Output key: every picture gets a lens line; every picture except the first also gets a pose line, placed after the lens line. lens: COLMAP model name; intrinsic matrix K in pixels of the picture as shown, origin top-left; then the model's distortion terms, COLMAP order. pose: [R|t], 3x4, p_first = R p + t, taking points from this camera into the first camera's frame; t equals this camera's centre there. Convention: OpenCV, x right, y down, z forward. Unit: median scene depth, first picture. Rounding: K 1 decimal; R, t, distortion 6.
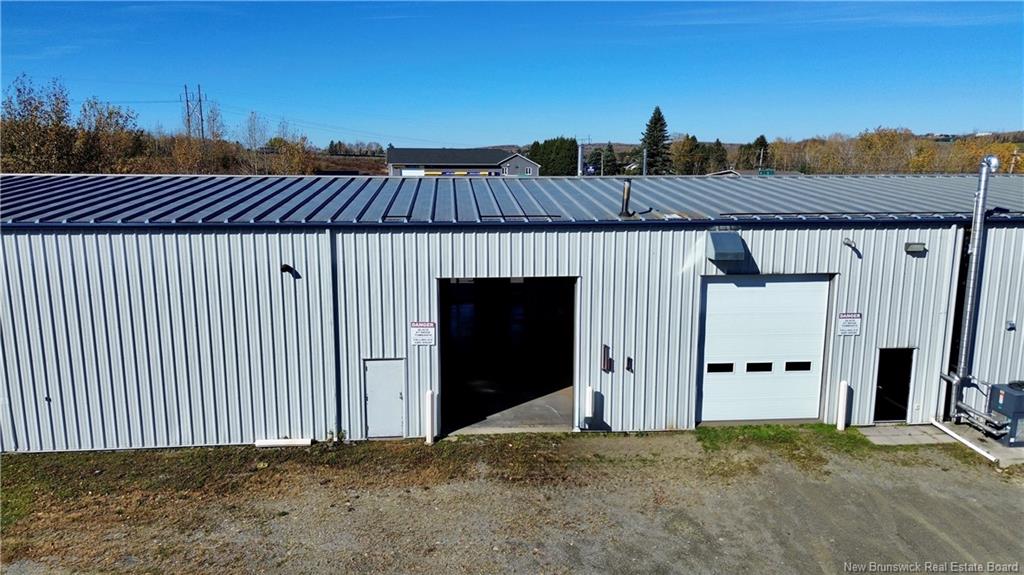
lens RADIAL K [[730.0, 0, 512.0], [0, 730.0, 287.5], [0, 0, 1]] dist [0.062502, -0.000135]
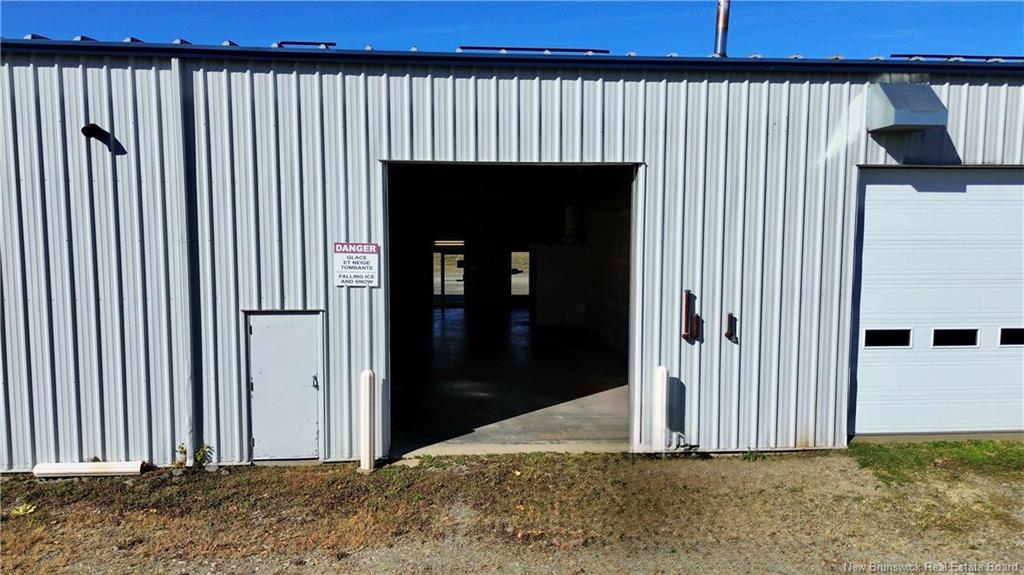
lens RADIAL K [[743.7, 0, 514.6], [0, 743.7, 286.1], [0, 0, 1]] dist [0.030445, 0.000630]
pose [[0.999986, 0.000608, 0.005295, -0.007157], [-0.000171, 0.996614, -0.082219, 0.123063], [-0.005327, 0.082217, 0.996600, 0.444382]]
